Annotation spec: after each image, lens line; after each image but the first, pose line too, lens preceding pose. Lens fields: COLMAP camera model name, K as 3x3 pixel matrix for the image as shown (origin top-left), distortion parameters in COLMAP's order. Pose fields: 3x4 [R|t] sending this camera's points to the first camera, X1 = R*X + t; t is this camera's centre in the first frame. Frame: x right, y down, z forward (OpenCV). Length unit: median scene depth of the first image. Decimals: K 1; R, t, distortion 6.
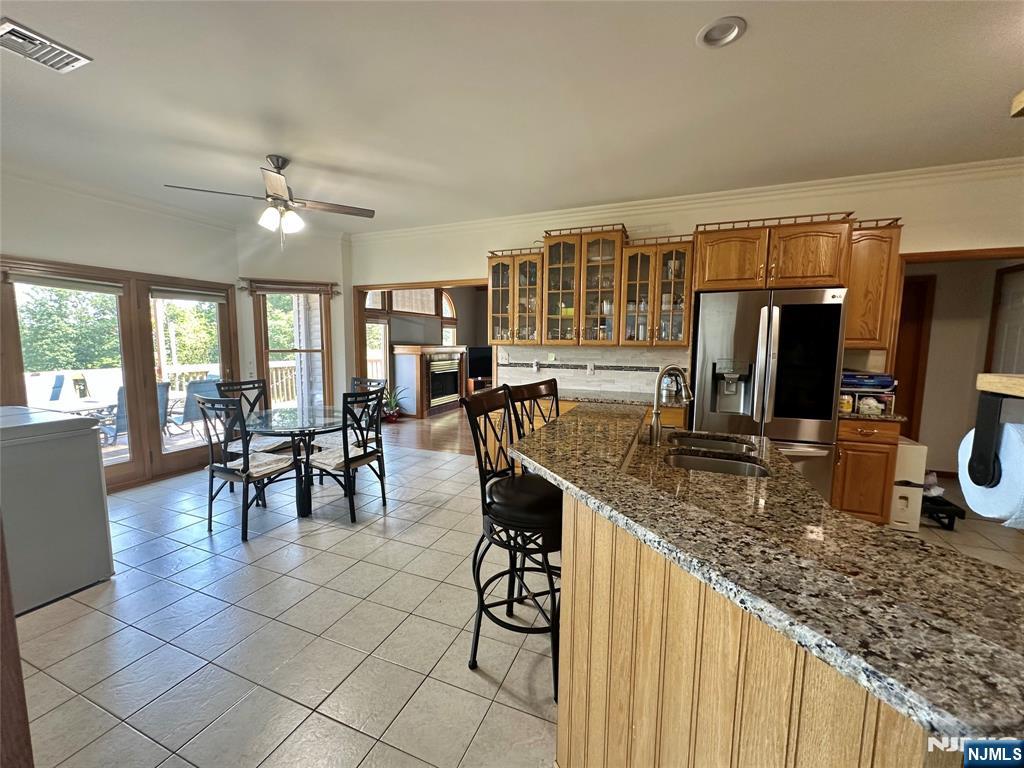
lens RADIAL K [[412.4, 0, 512.3], [0, 412.4, 383.8], [0, 0, 1]] dist [0.001917, 0.000163]
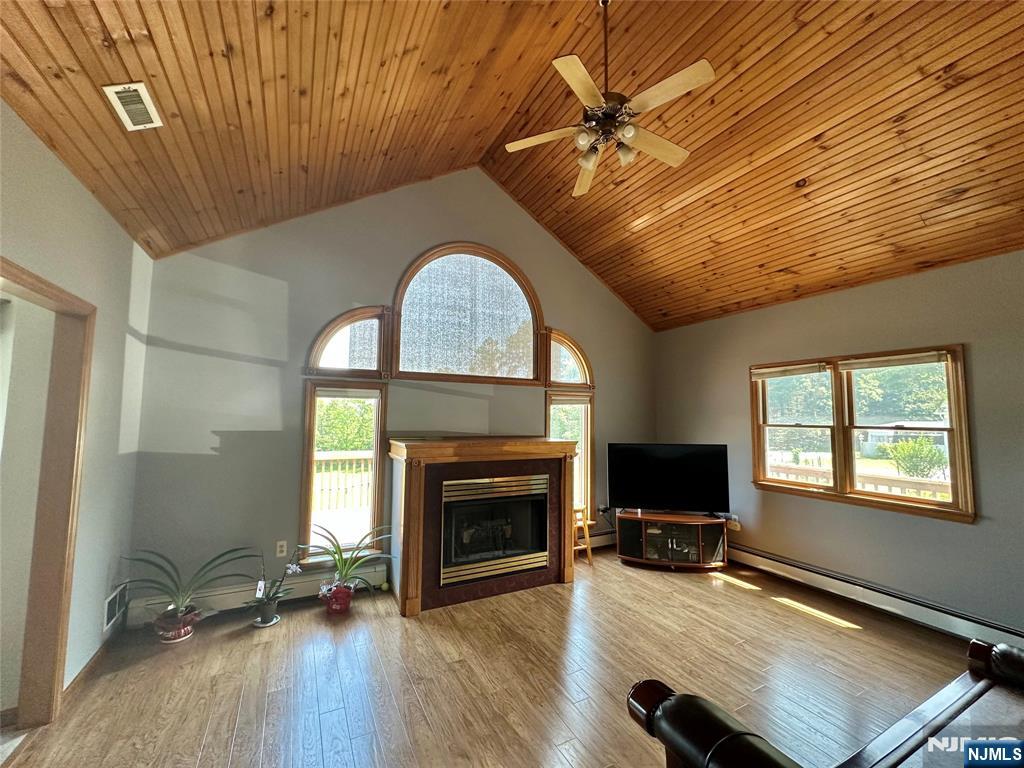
lens RADIAL K [[412.4, 0, 513.7], [0, 412.4, 388.3], [0, 0, 1]] dist [0.001917, 0.000163]
pose [[0.766936, -0.056735, -0.639211, 0.123772], [-0.064349, 0.984264, -0.164569, -0.067426], [0.638489, 0.167347, 0.751217, 0.587921]]
